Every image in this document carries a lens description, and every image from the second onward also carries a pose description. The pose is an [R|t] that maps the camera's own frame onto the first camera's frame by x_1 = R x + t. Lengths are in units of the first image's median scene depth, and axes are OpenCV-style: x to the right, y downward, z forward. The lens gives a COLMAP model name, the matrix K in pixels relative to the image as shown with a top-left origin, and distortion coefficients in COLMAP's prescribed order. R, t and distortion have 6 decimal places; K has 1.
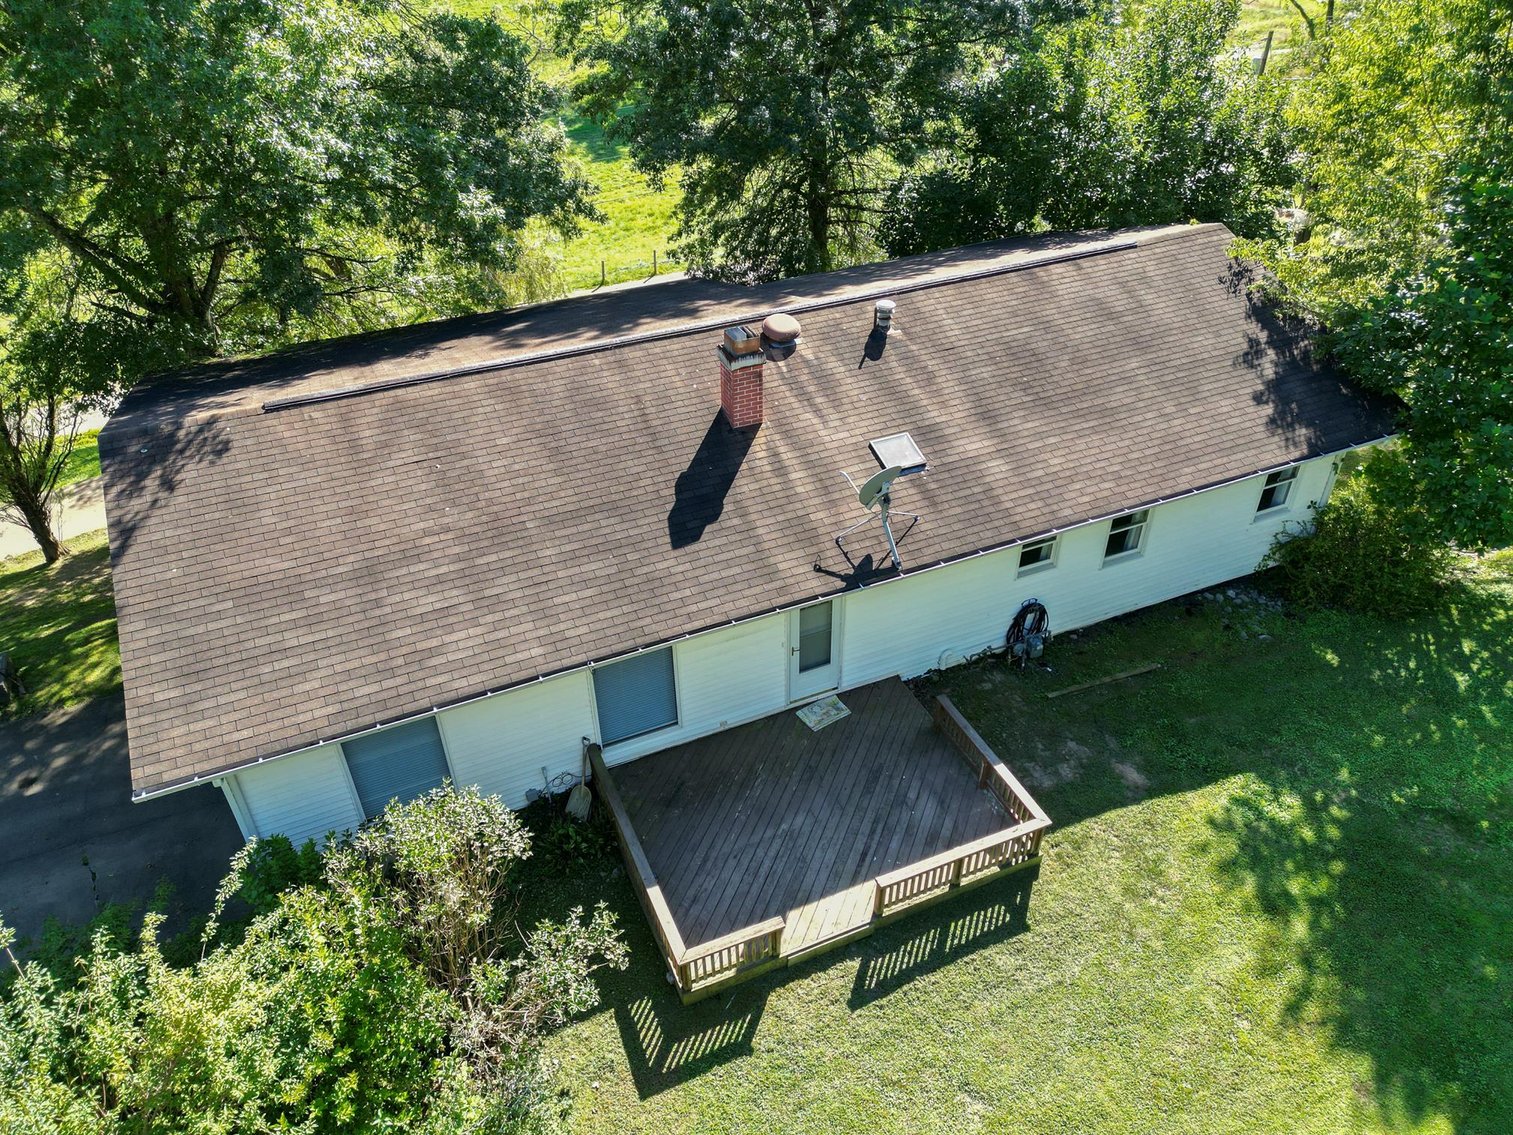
lens RADIAL K [[1066.5, 0, 729.4], [0, 1066.5, 598.2], [0, 0, 1]] dist [0.045509, -0.043218]
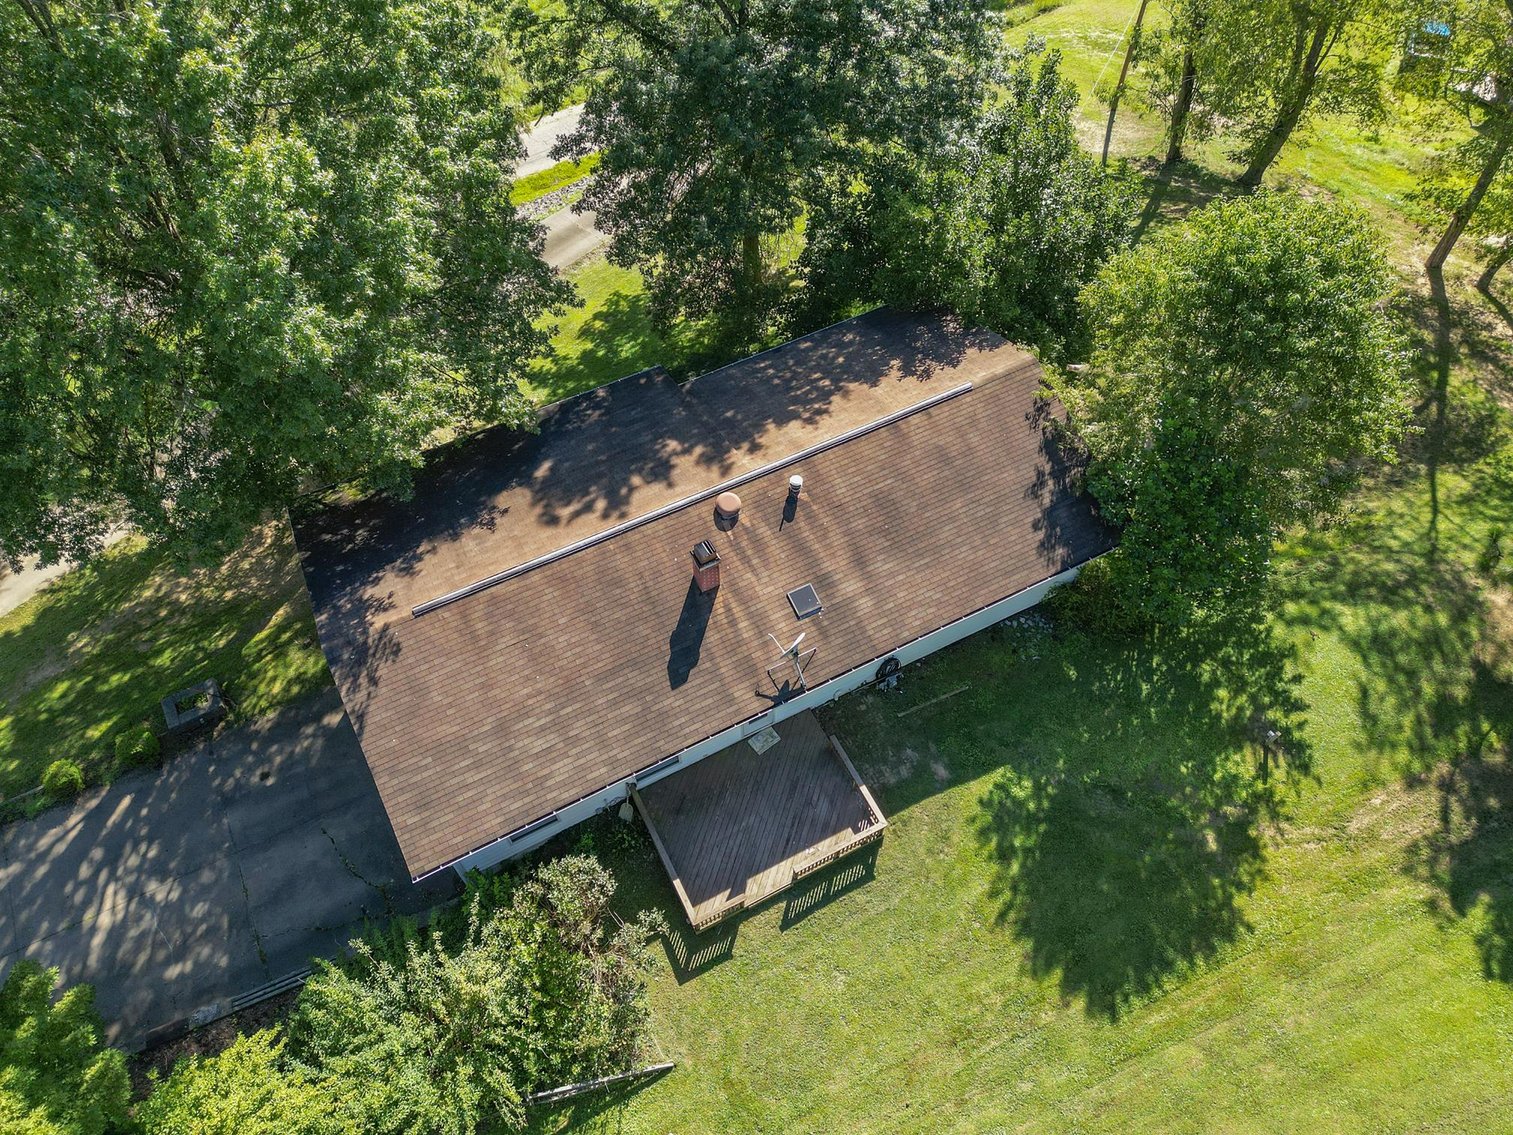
lens RADIAL K [[1066.5, 0, 729.4], [0, 1066.5, 598.2], [0, 0, 1]] dist [0.045509, -0.043218]
pose [[0.997698, -0.059458, 0.032624, -0.008450], [0.044825, 0.939101, 0.340705, -0.740899], [-0.050895, -0.338459, 0.939604, -0.544687]]
